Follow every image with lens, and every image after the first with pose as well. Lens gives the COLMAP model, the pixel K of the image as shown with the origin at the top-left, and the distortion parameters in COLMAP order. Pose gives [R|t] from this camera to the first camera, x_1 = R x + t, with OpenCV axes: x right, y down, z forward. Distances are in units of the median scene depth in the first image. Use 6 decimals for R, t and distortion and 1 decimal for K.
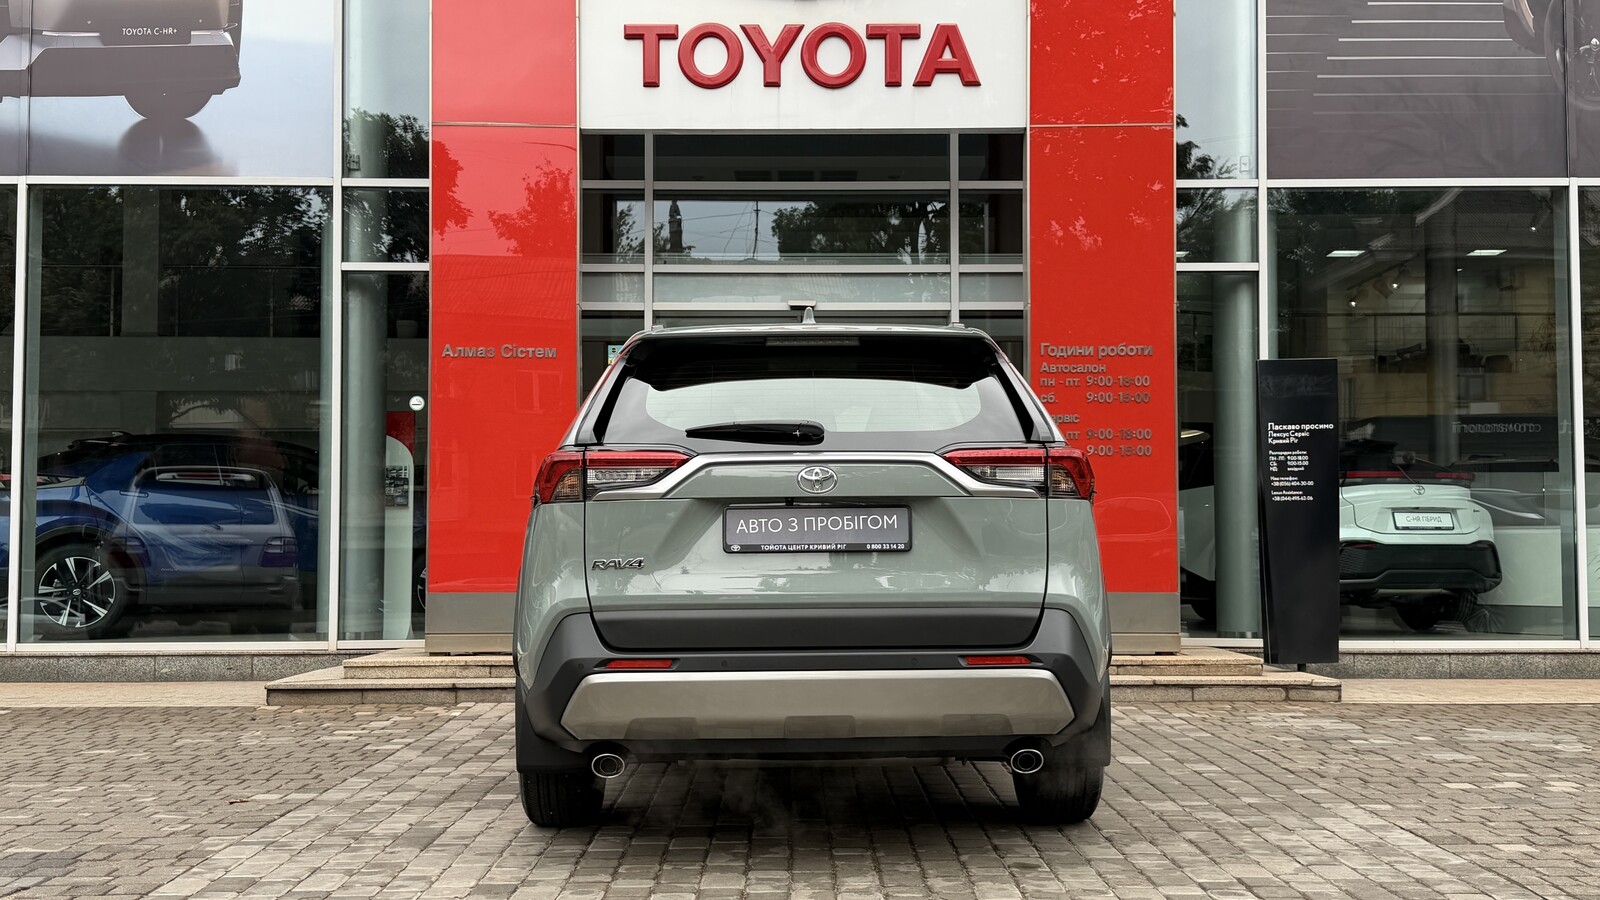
lens RADIAL K [[1662.7, 0, 822.9], [0, 1662.7, 461.2], [0, 0, 1]] dist [0.167434, -0.407790]
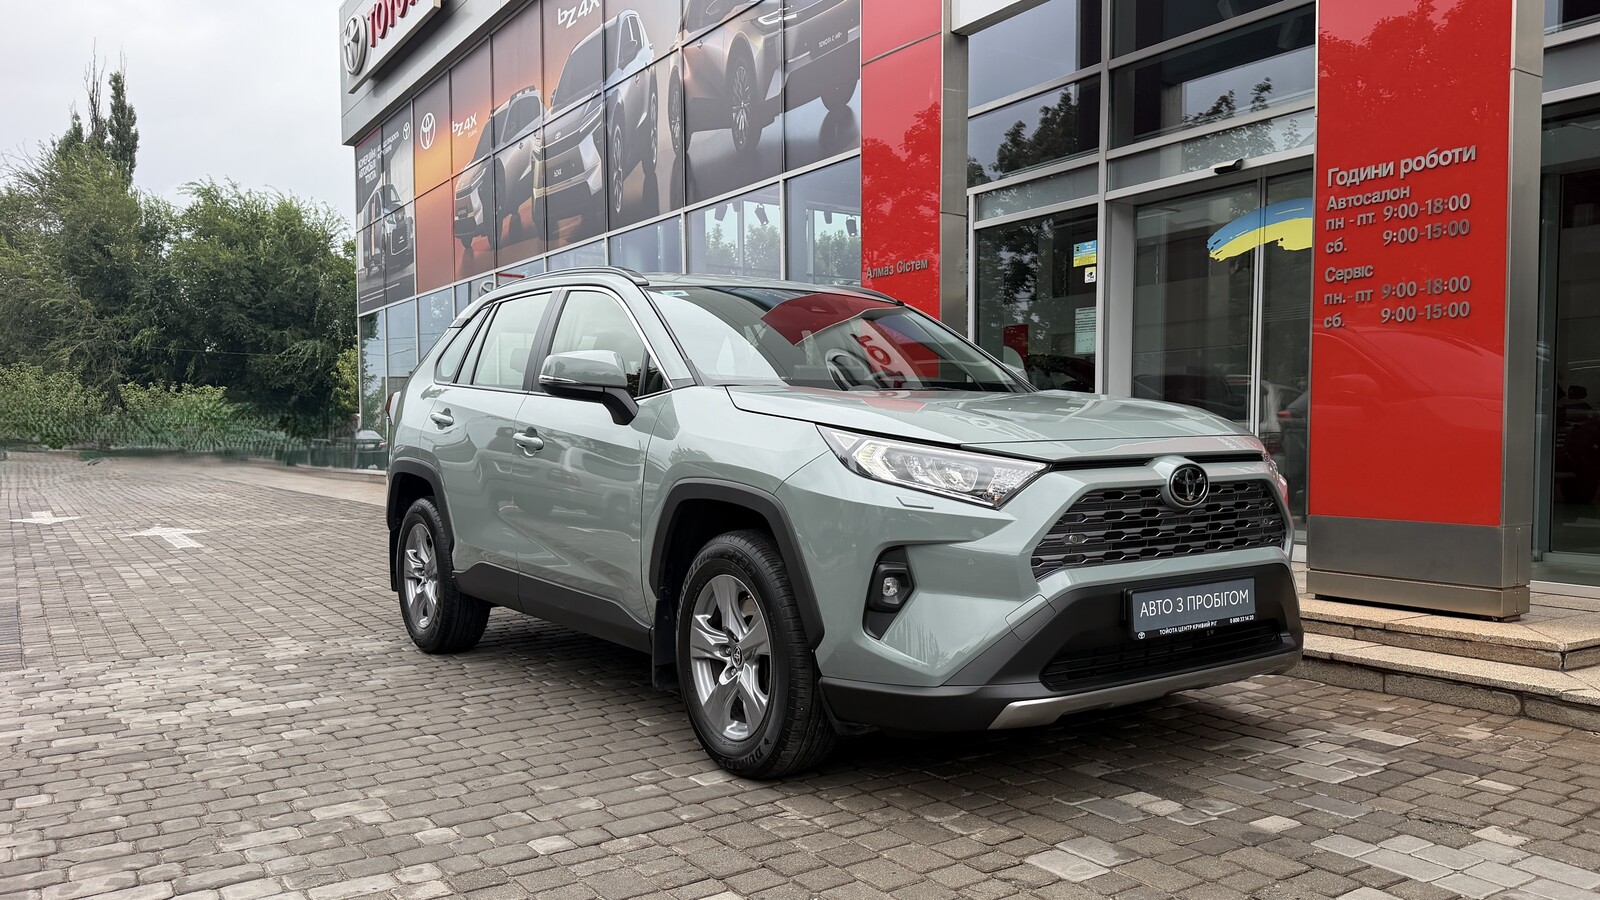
lens RADIAL K [[1273.7, 0, 906.5], [0, 1273.7, 503.3], [0, 0, 1]] dist [0.044601, -0.054489]
pose [[0.560316, 0.042204, -0.827203, 0.482053], [0.046867, 0.995485, 0.082535, 0.017370], [0.826952, -0.085015, 0.555809, 0.523587]]
